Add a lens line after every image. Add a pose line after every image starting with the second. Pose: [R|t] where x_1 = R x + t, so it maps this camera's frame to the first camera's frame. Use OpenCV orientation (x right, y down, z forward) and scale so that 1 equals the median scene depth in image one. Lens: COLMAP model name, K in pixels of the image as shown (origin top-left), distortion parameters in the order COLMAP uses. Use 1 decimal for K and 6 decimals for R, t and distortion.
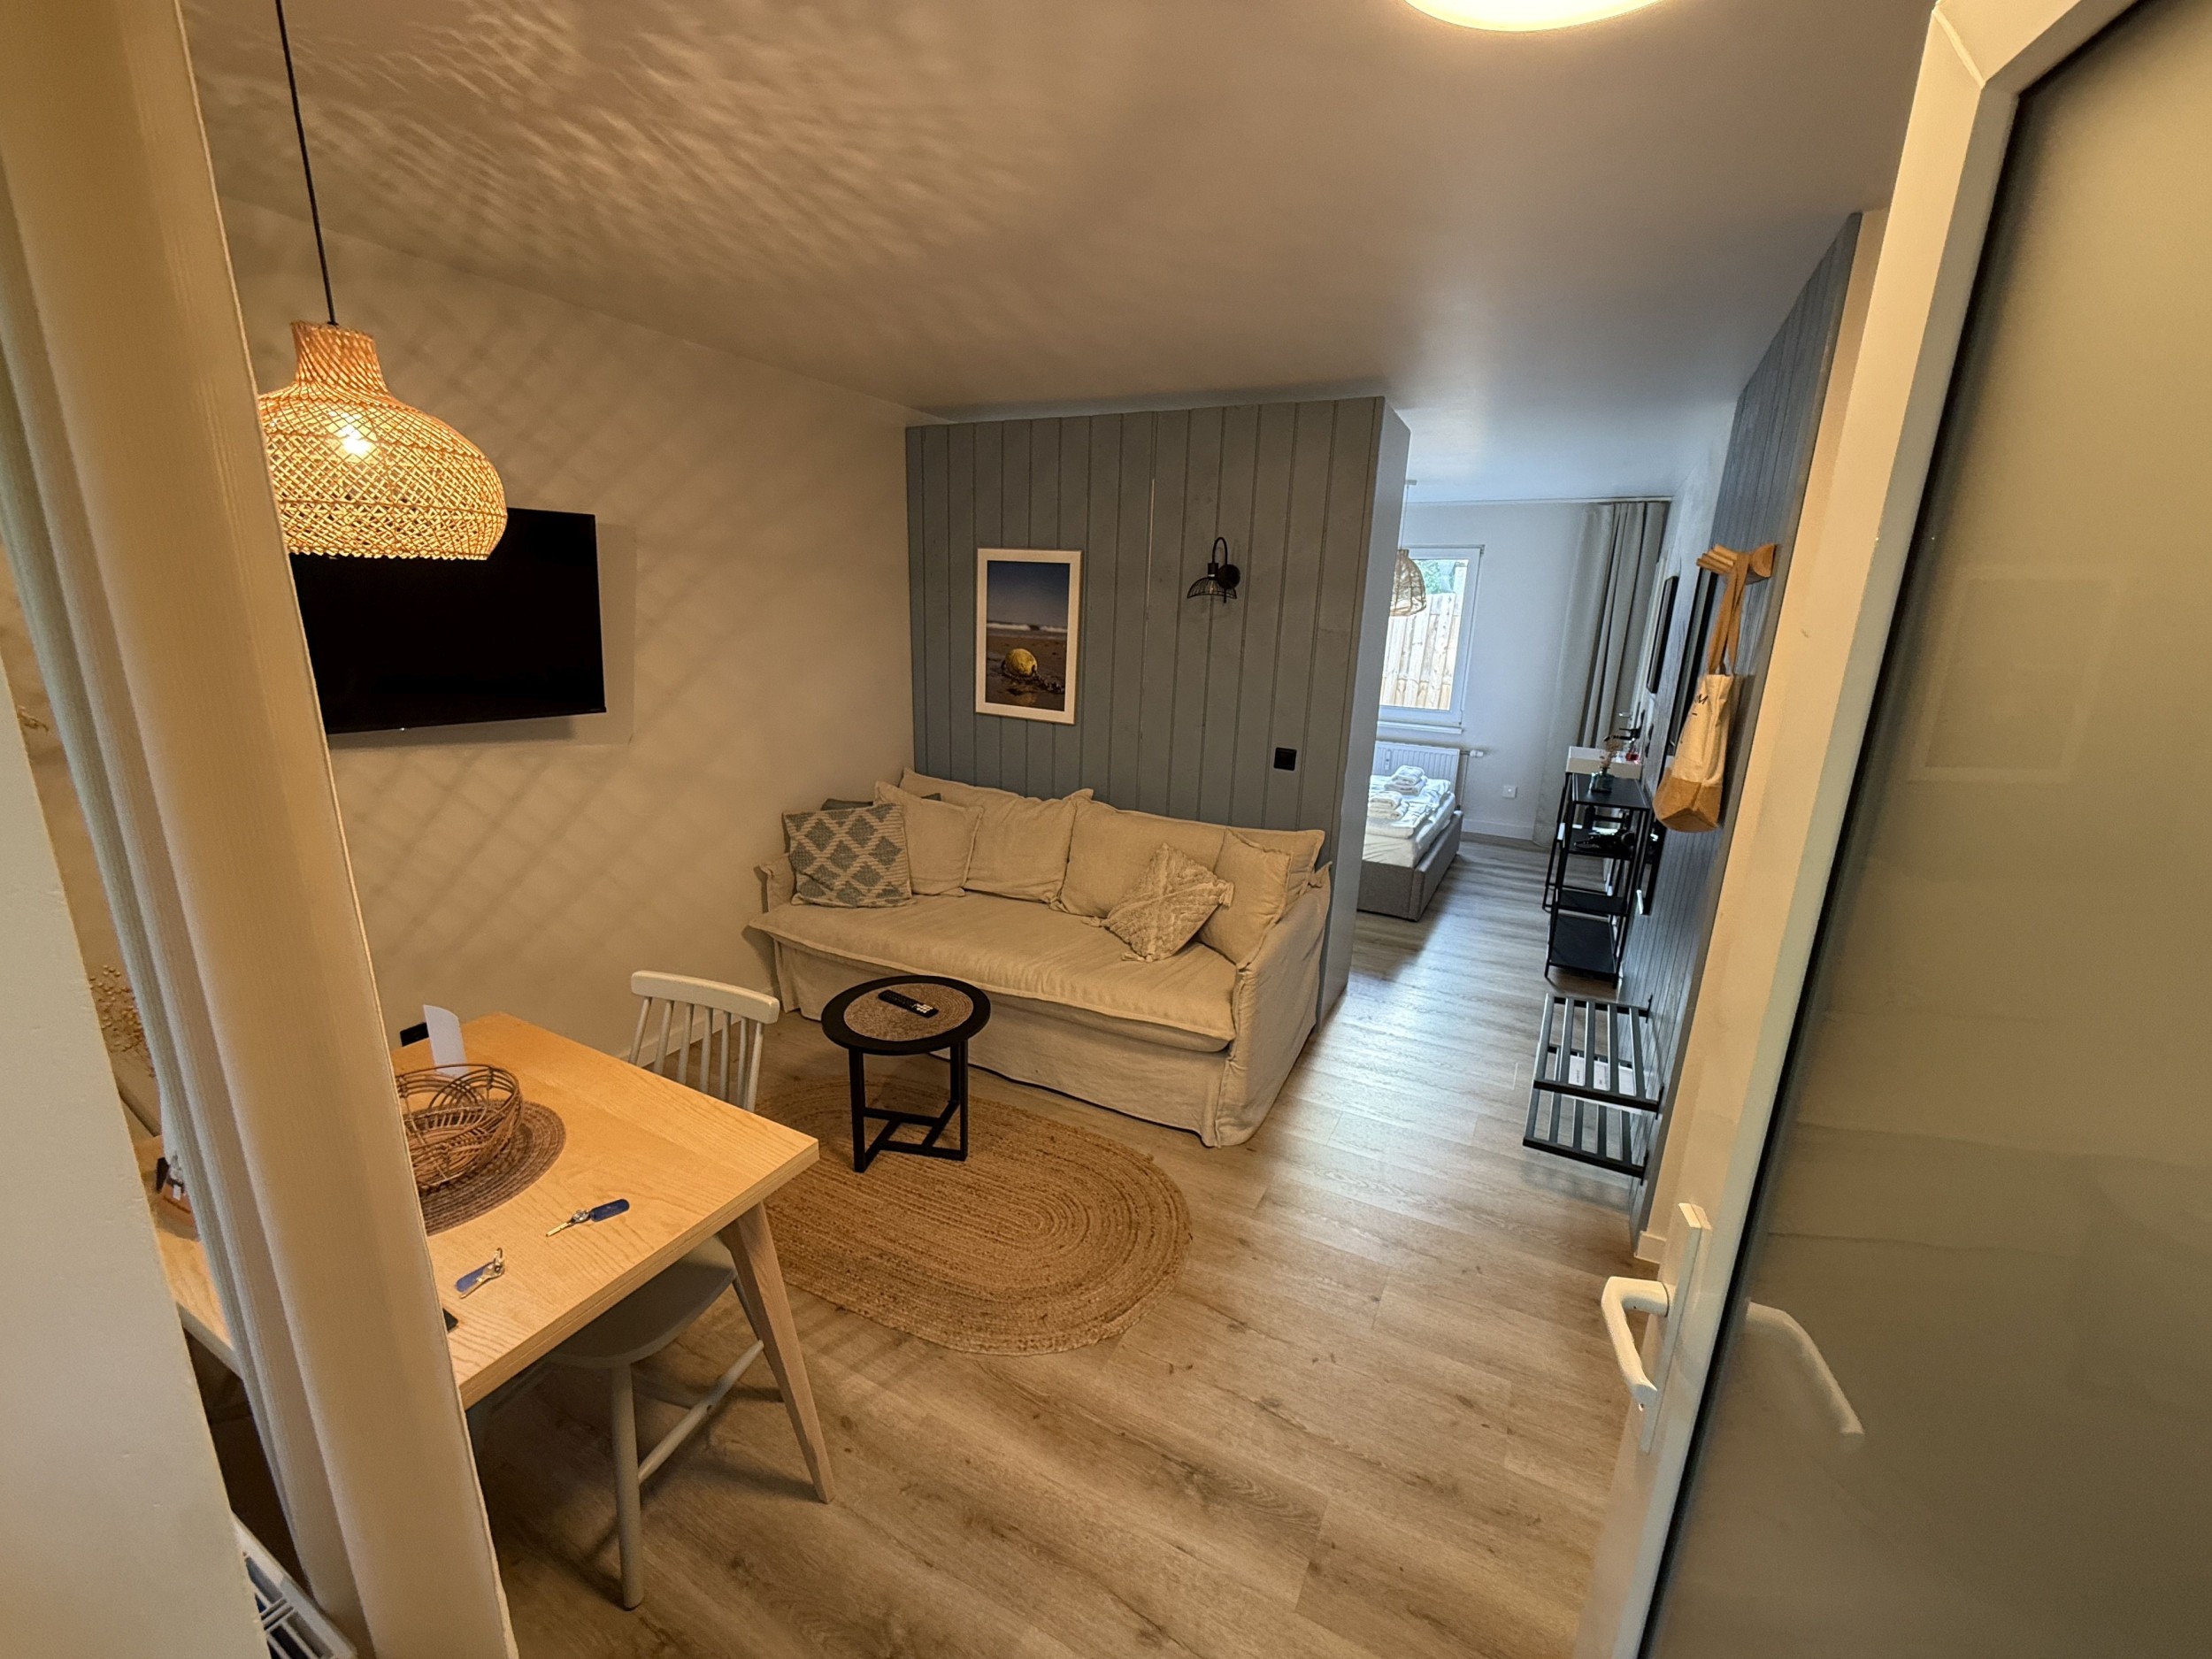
lens RADIAL K [[884.3, 0, 1106.4], [0, 884.3, 830.3], [0, 0, 1]] dist [-0.000216, -0.000059]
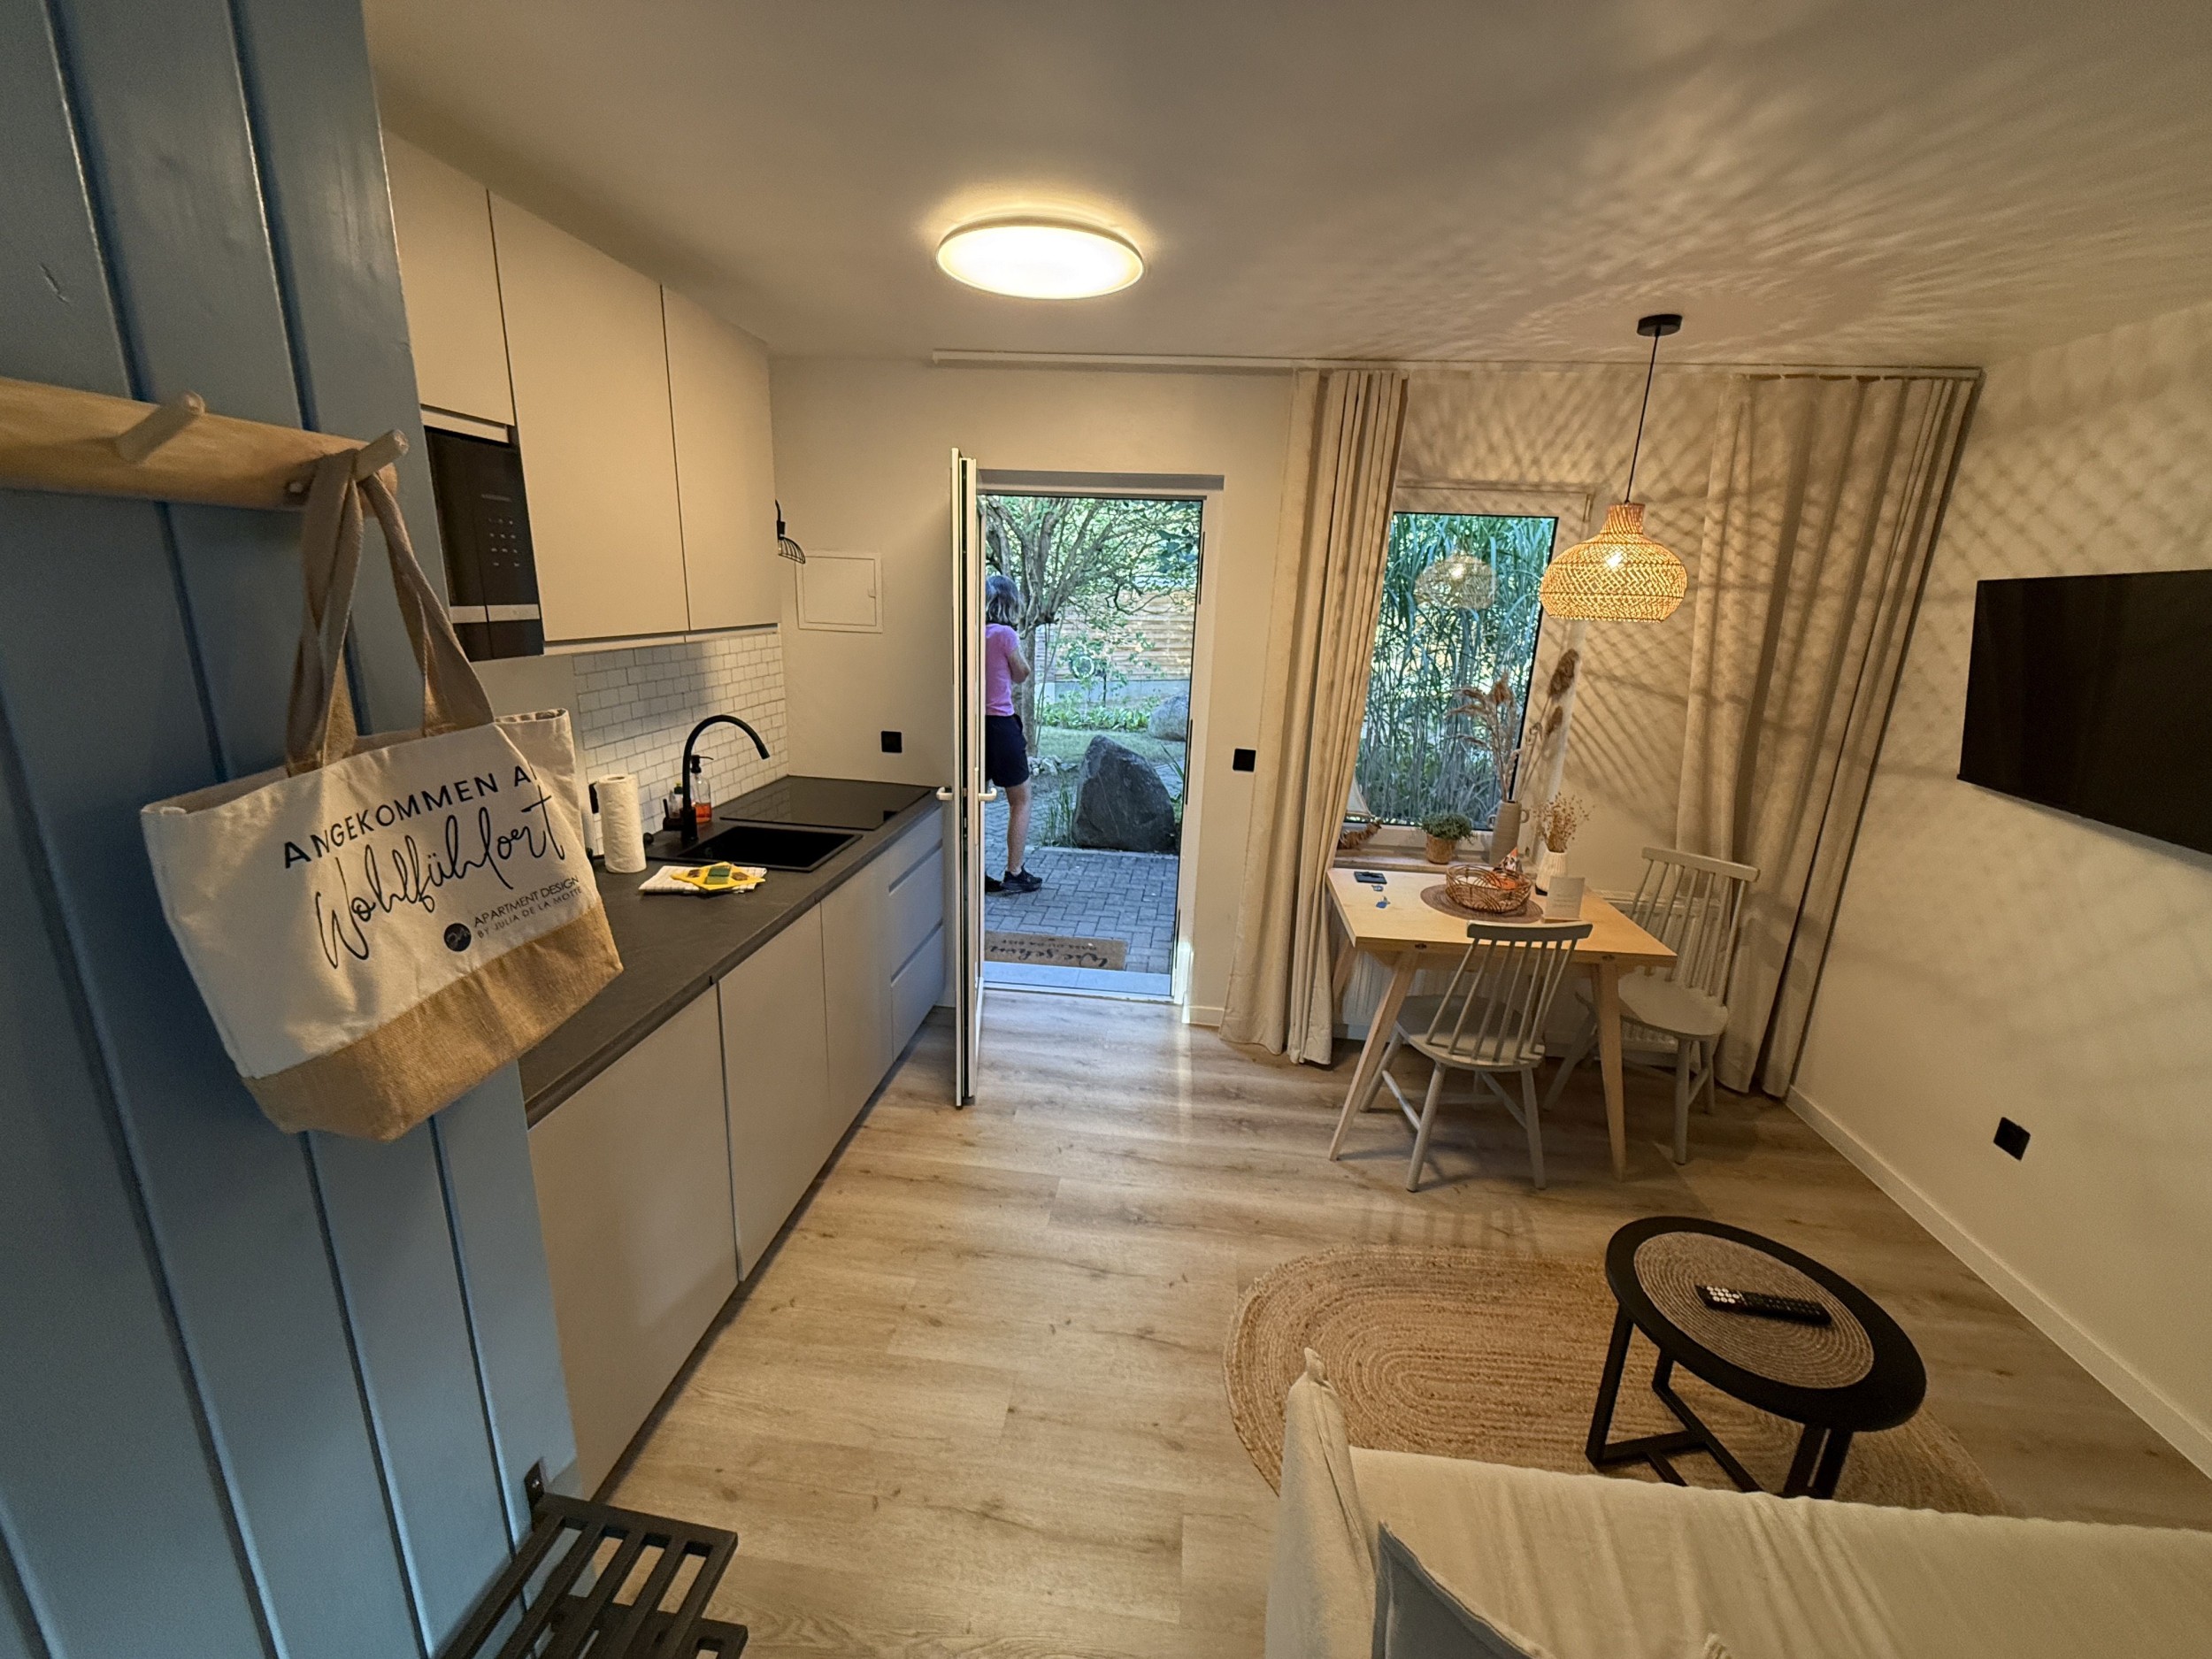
lens RADIAL K [[884.3, 0, 1110.1], [0, 884.3, 831.8], [0, 0, 1]] dist [-0.000216, -0.000059]
pose [[-0.928477, 0.029726, -0.370198, 0.615772], [-0.158727, 0.869407, 0.467907, -0.456307], [0.335762, 0.493201, -0.802506, 1.719473]]
